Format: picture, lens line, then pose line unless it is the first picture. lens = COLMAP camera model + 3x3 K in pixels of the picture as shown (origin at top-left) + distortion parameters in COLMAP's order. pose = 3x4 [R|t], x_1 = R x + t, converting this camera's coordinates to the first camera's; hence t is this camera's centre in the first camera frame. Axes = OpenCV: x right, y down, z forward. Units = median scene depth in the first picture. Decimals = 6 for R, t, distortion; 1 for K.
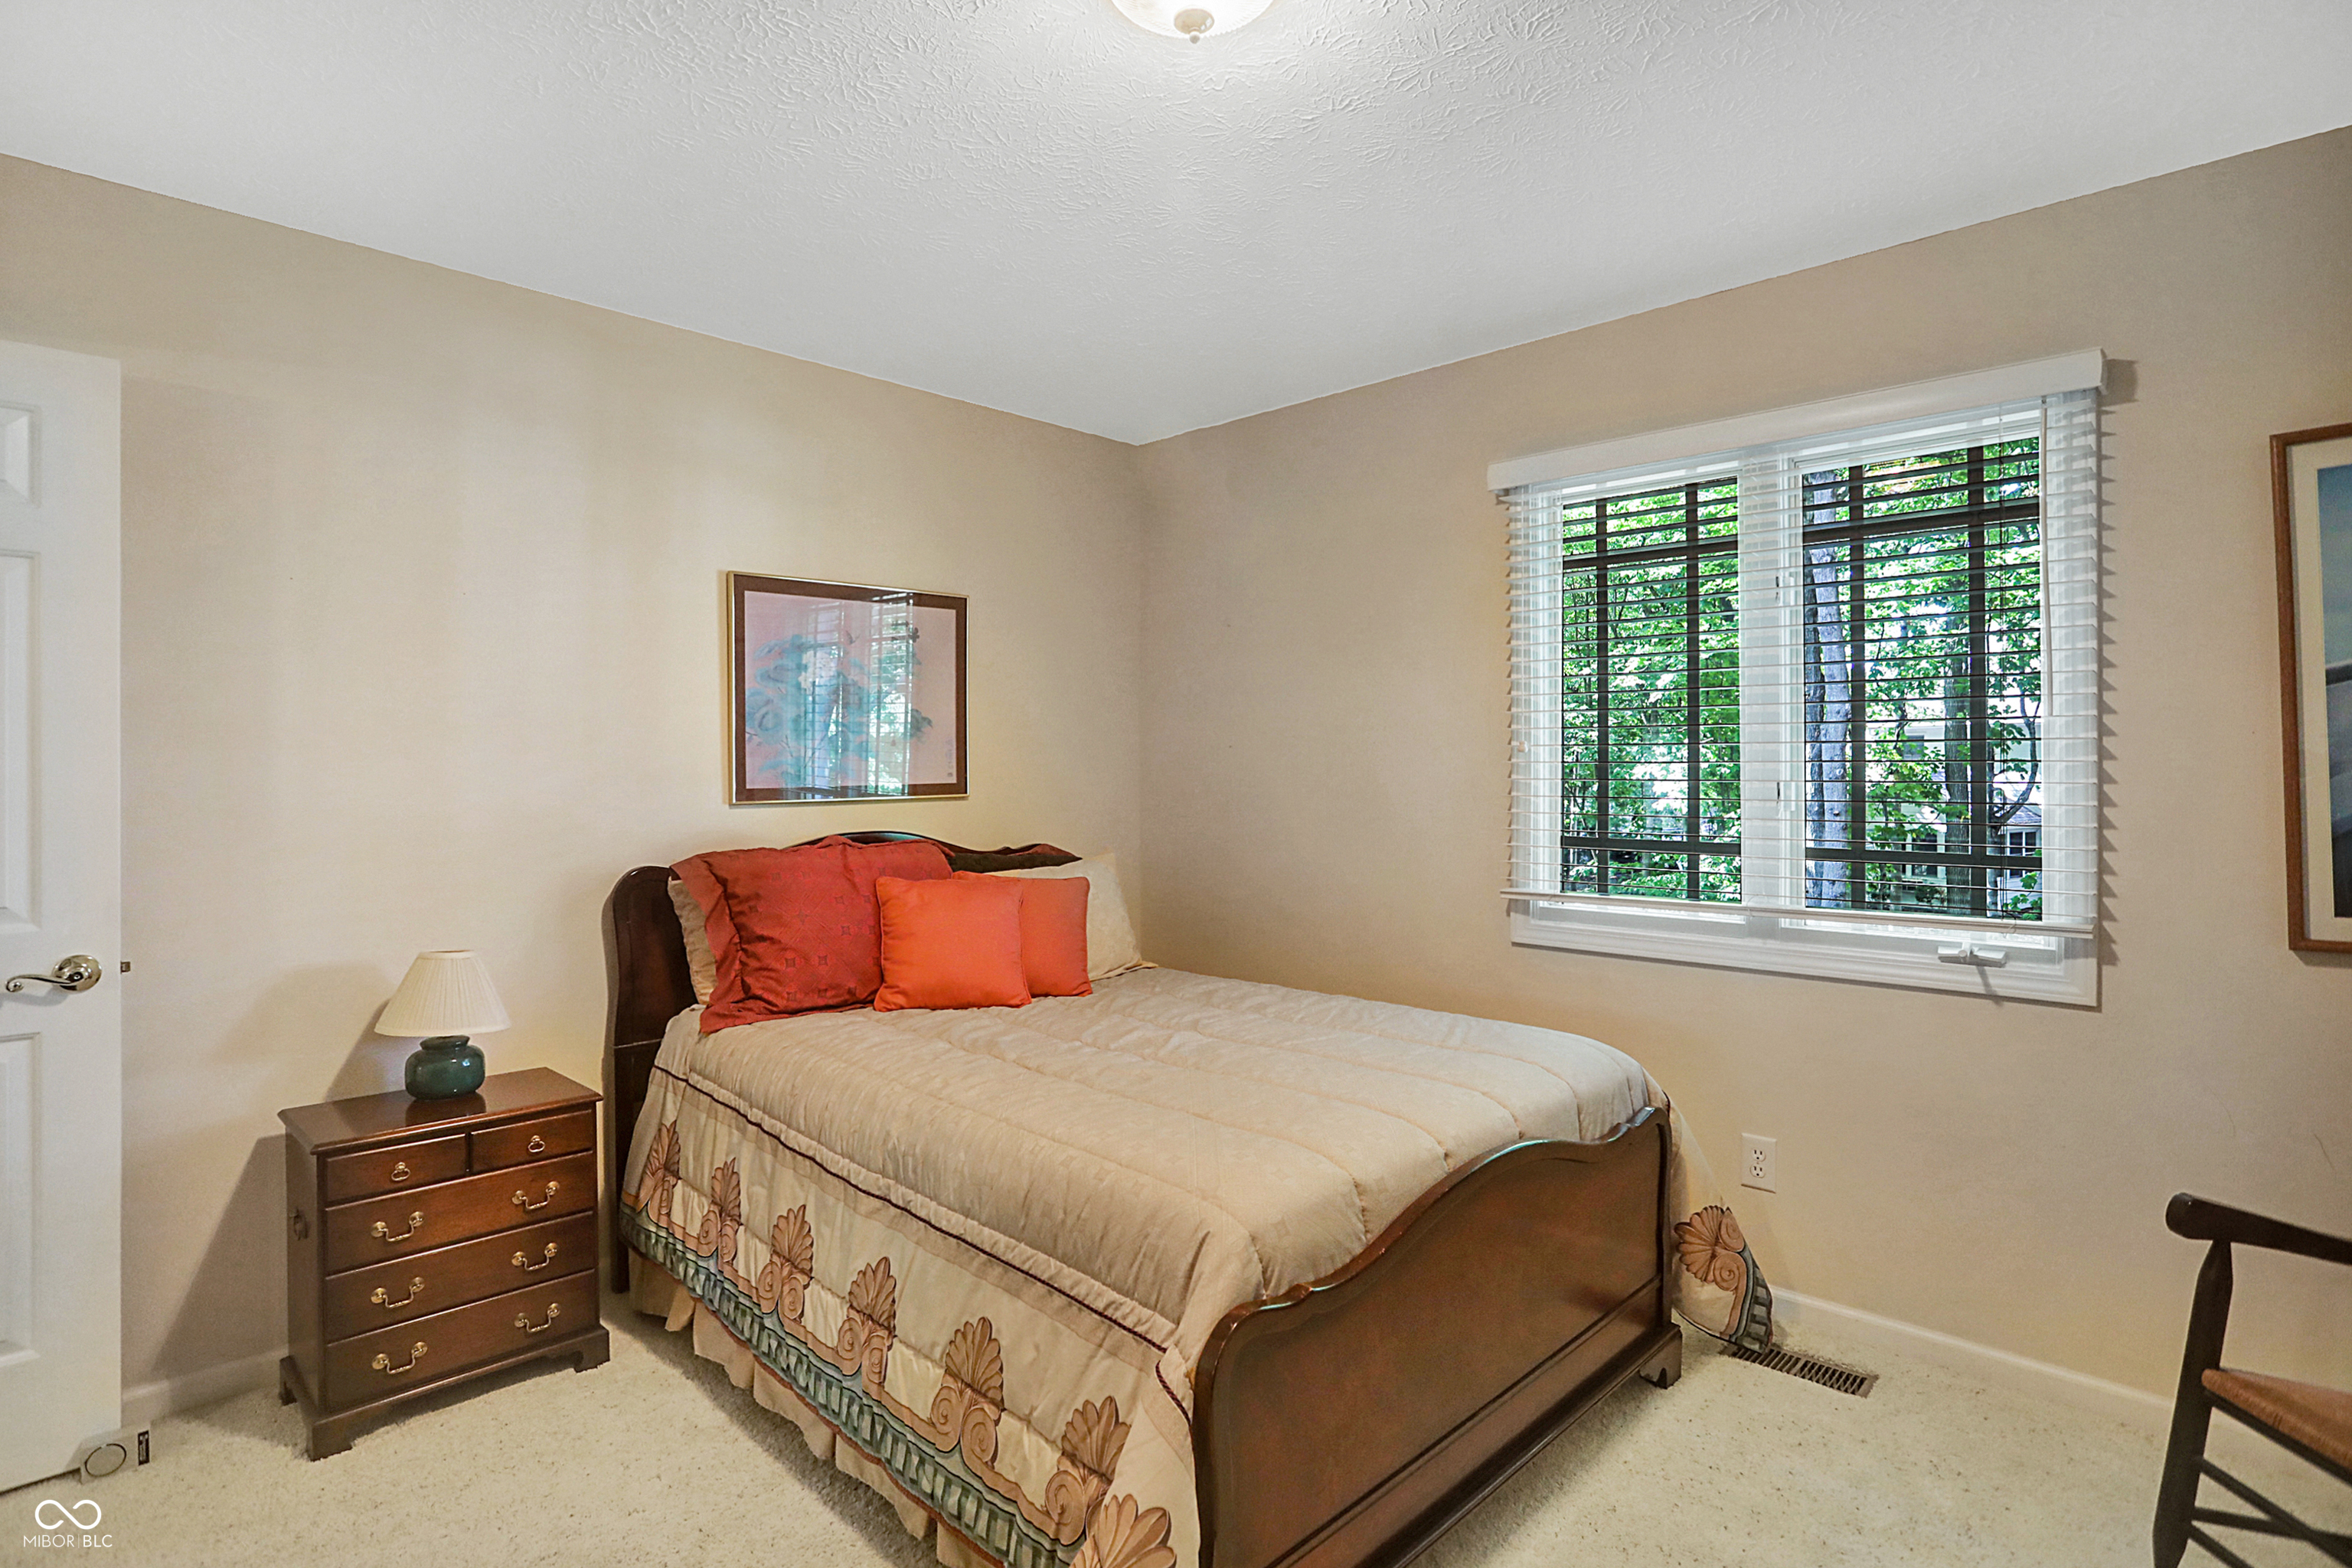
lens RADIAL K [[1191.5, 0, 1154.4], [0, 1191.5, 751.9], [0, 0, 1]] dist [-0.061846, 0.025635]
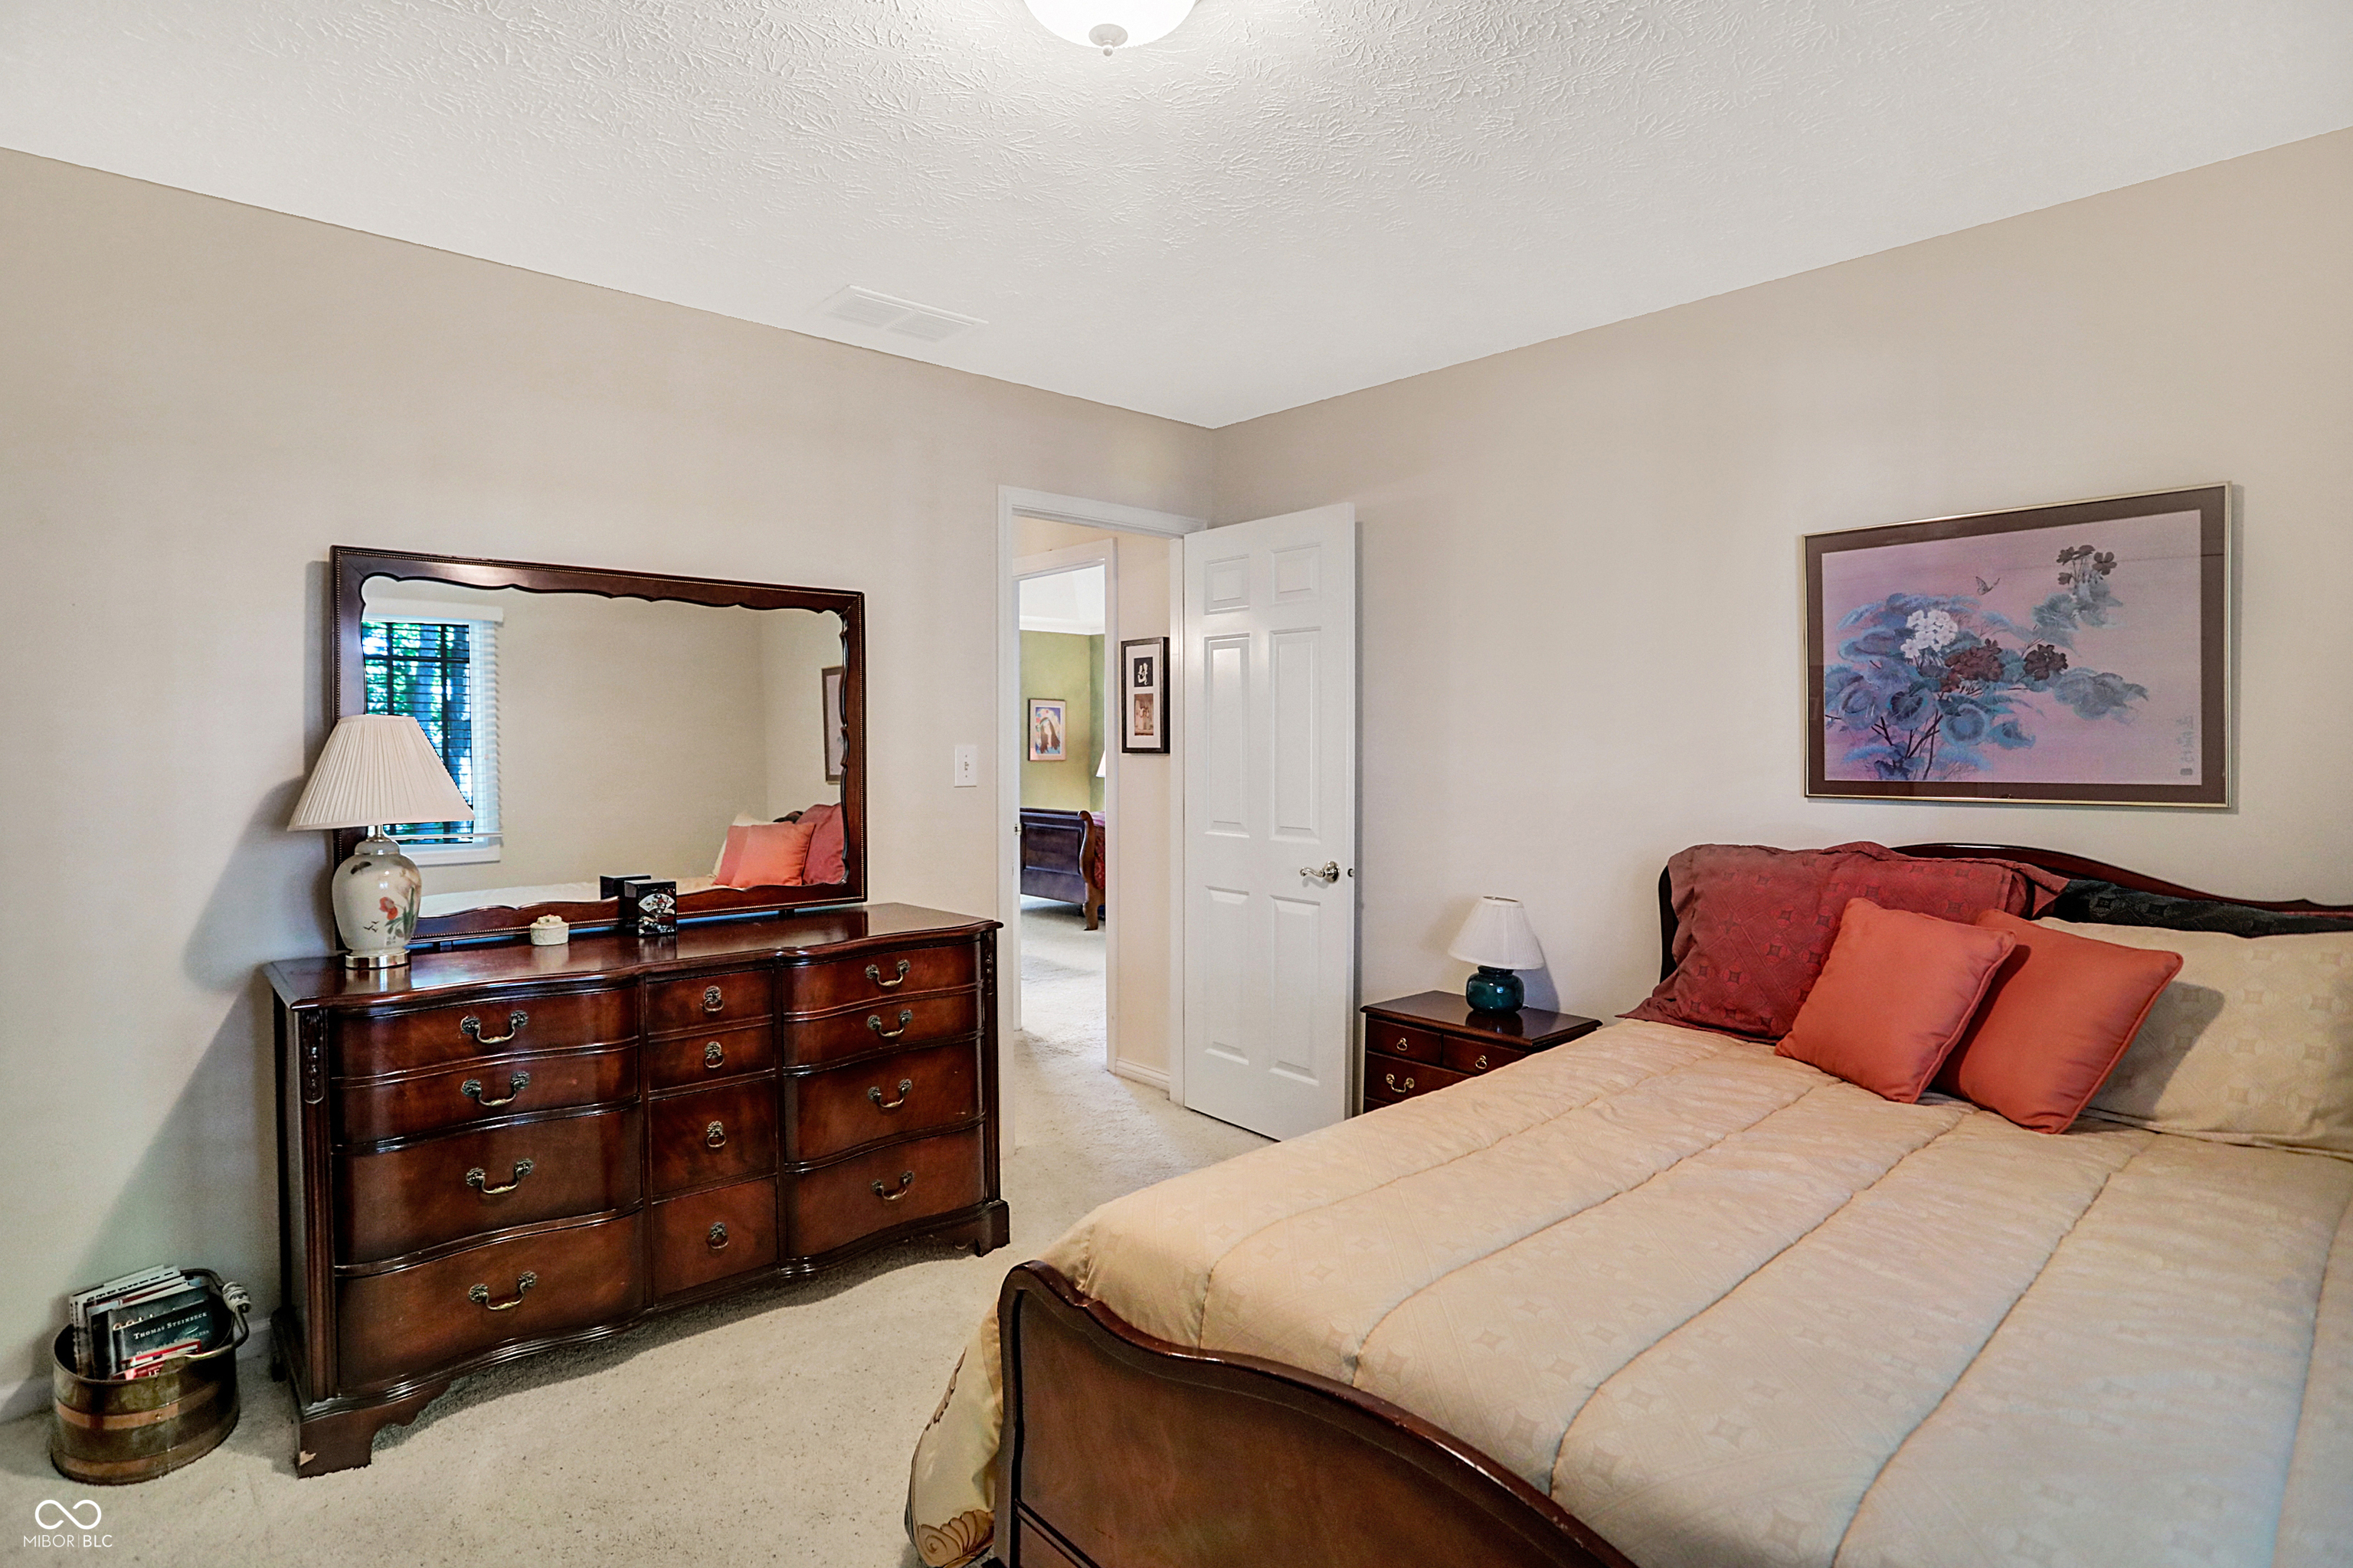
lens RADIAL K [[1175.0, 0, 1164.4], [0, 1175.0, 773.4], [0, 0, 1]] dist [-0.064869, 0.026982]
pose [[-0.056694, 0.026891, -0.998029, 0.690265], [0.009183, 0.999609, 0.026412, -0.001402], [0.998349, -0.007668, -0.056919, 0.727782]]
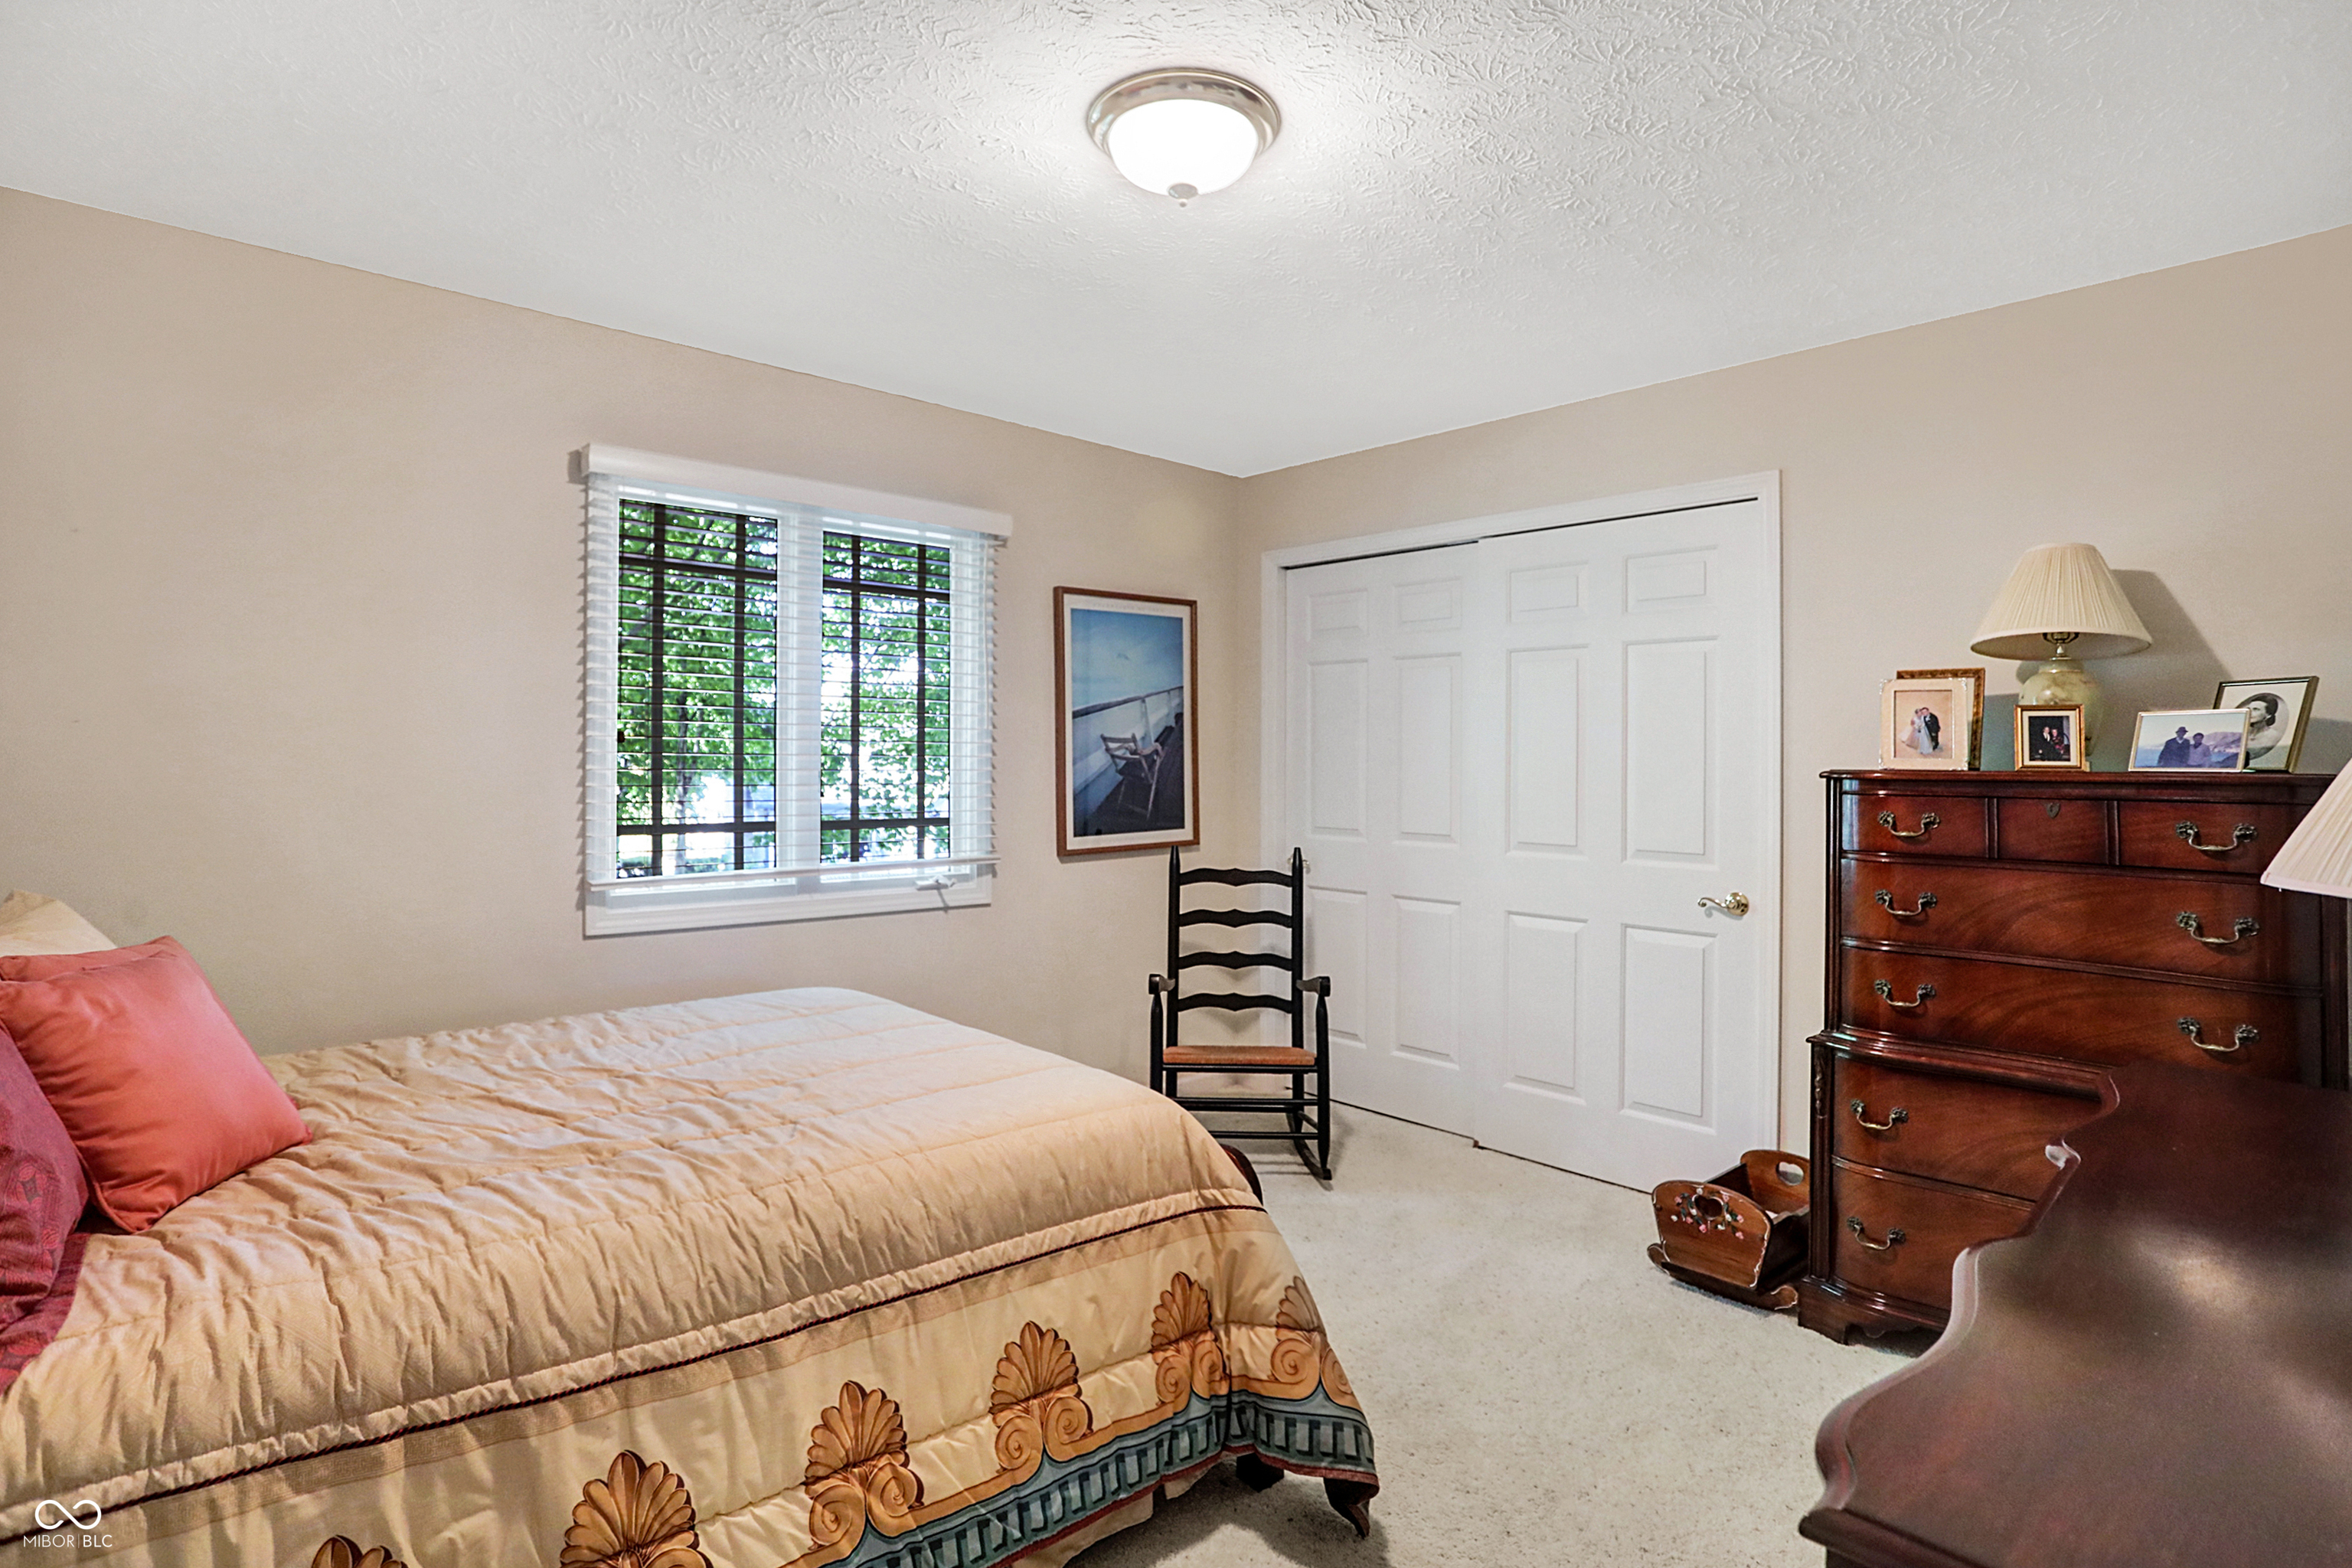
lens RADIAL K [[1174.5, 0, 1163.9], [0, 1174.5, 773.4], [0, 0, 1]] dist [-0.064869, 0.026982]
pose [[0.044888, -0.009066, 0.998951, -0.816803], [-0.020173, 0.999747, 0.009980, 0.009378], [-0.998788, -0.020600, 0.044693, 0.634411]]
